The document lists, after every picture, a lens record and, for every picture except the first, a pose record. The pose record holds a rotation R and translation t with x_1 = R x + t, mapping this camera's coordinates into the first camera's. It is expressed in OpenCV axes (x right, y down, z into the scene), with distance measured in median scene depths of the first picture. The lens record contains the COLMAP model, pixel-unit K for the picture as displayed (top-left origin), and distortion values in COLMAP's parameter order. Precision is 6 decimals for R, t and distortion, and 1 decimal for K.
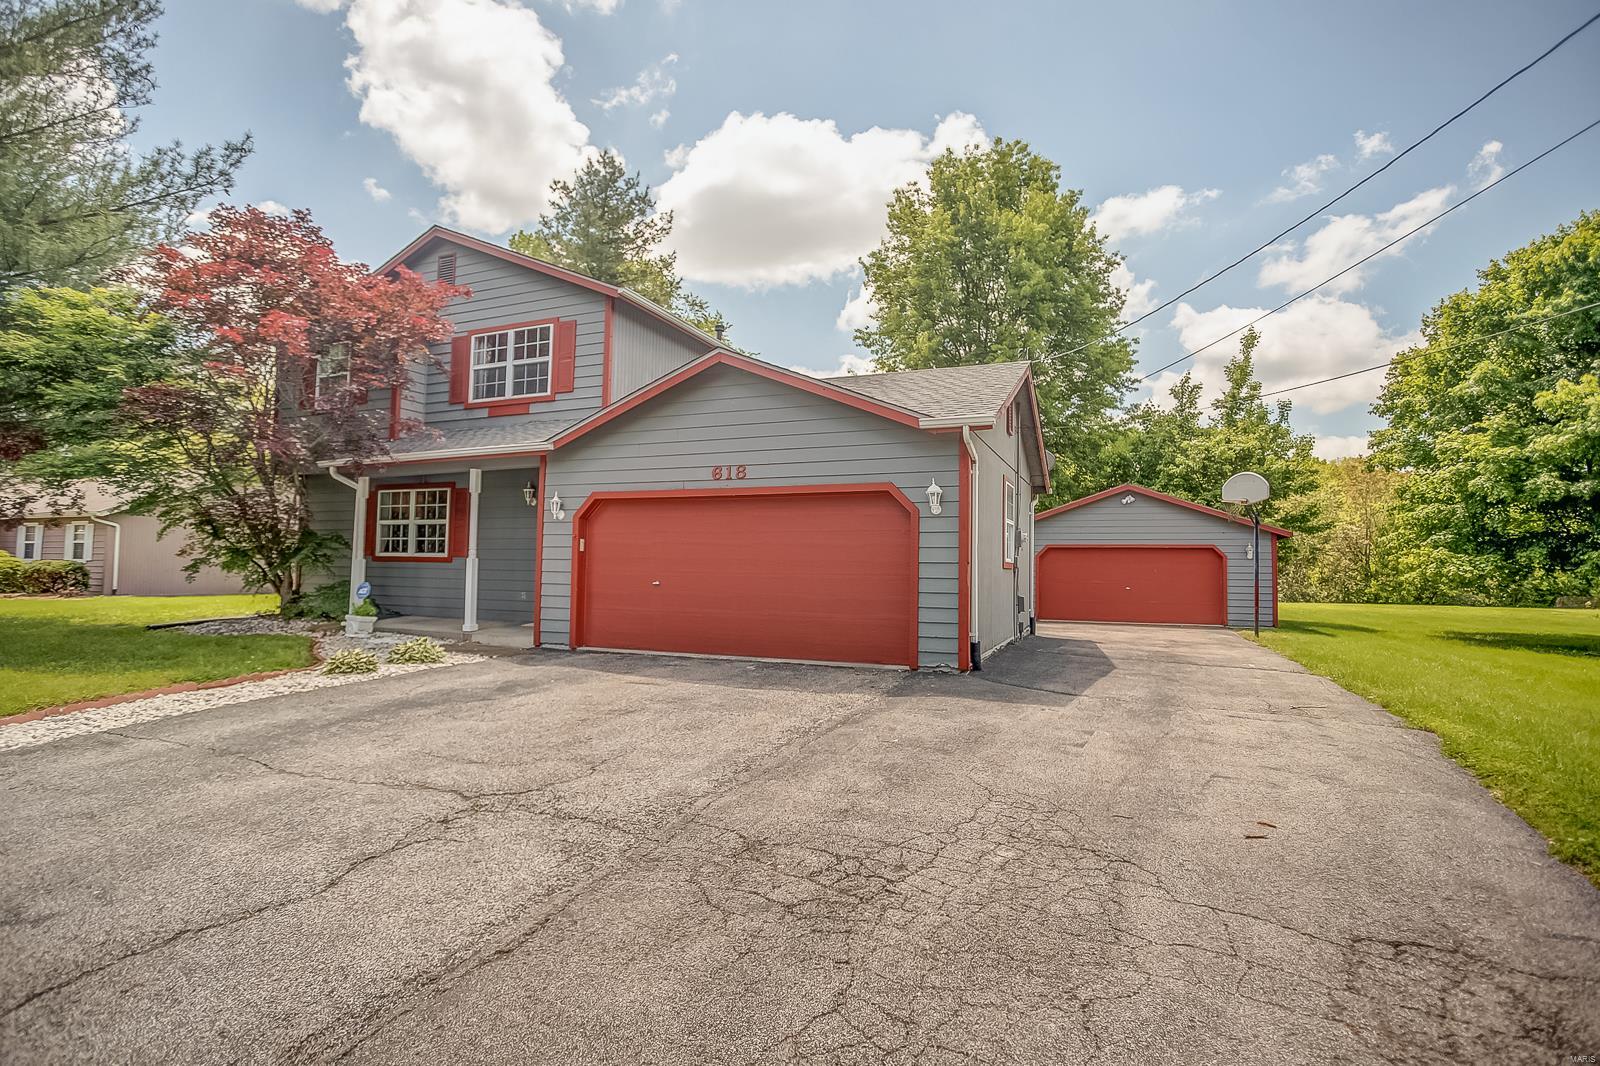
lens RADIAL K [[767.8, 0, 800.0], [0, 767.8, 533.0], [0, 0, 1]] dist [-0.052130, 0.000168]
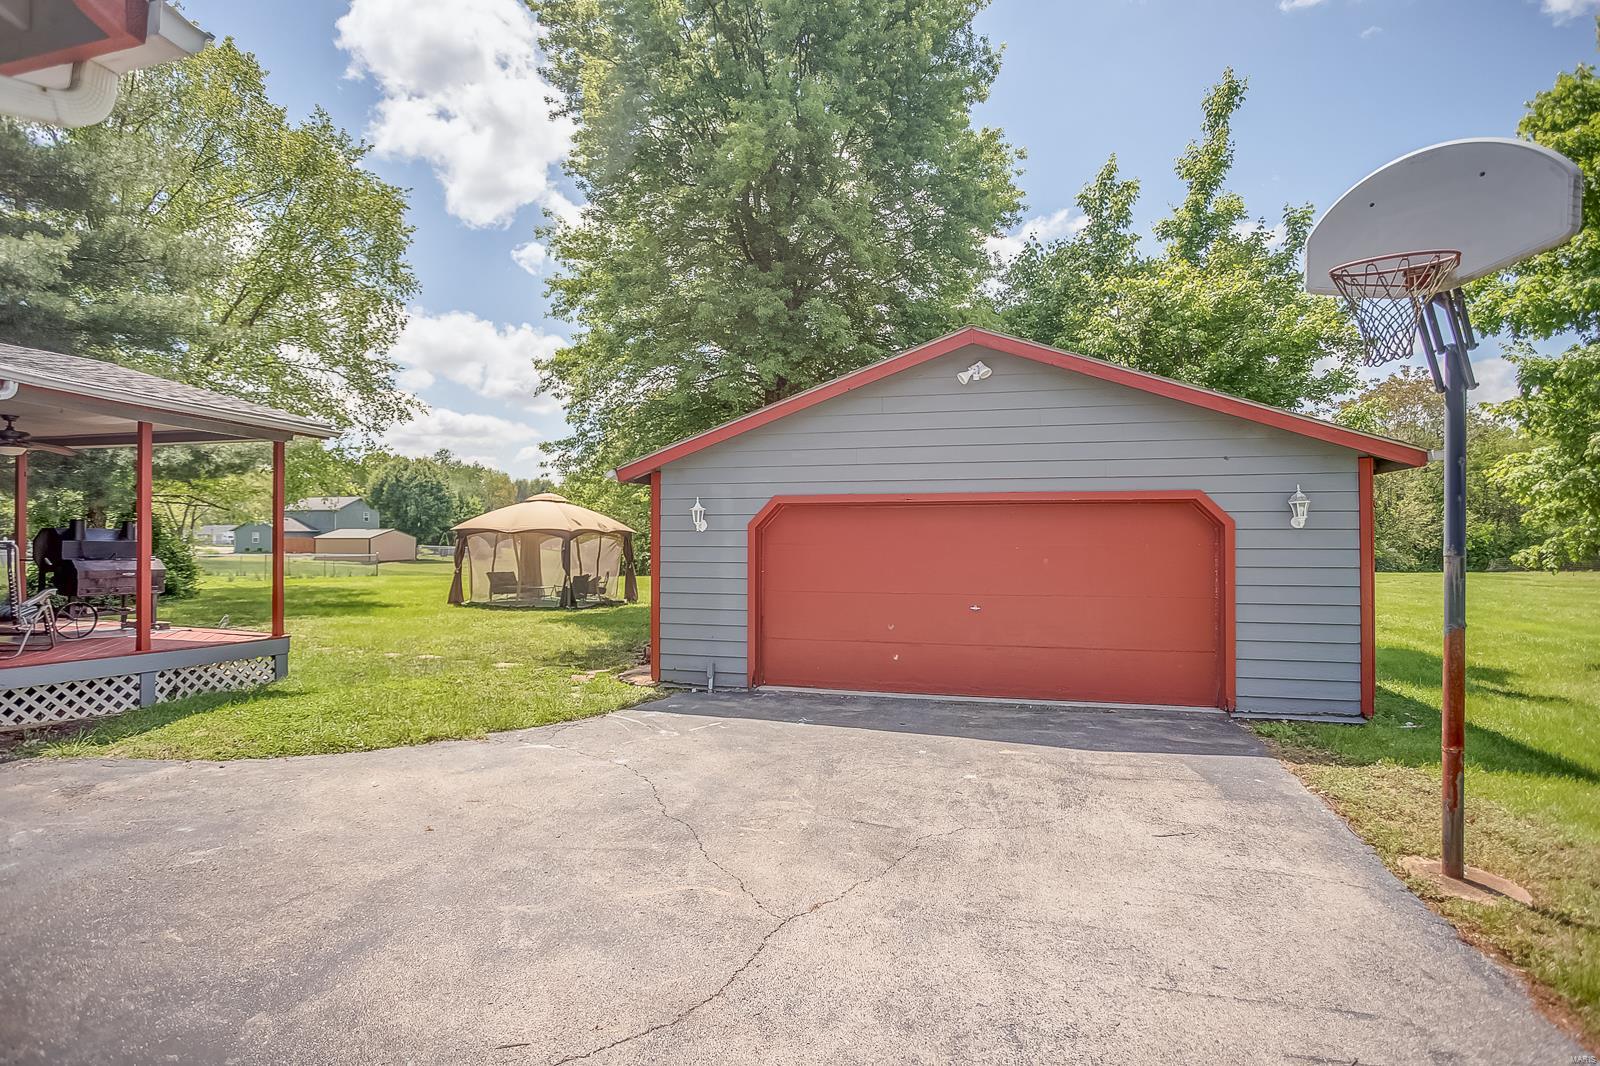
lens RADIAL K [[765.7, 0, 818.8], [0, 765.7, 534.0], [0, 0, 1]] dist [-0.030415, 0.000522]
pose [[0.990506, -0.018590, 0.136209, 0.319236], [0.012607, 0.998923, 0.044655, 0.017864], [-0.136893, -0.042513, 0.989673, 0.669624]]
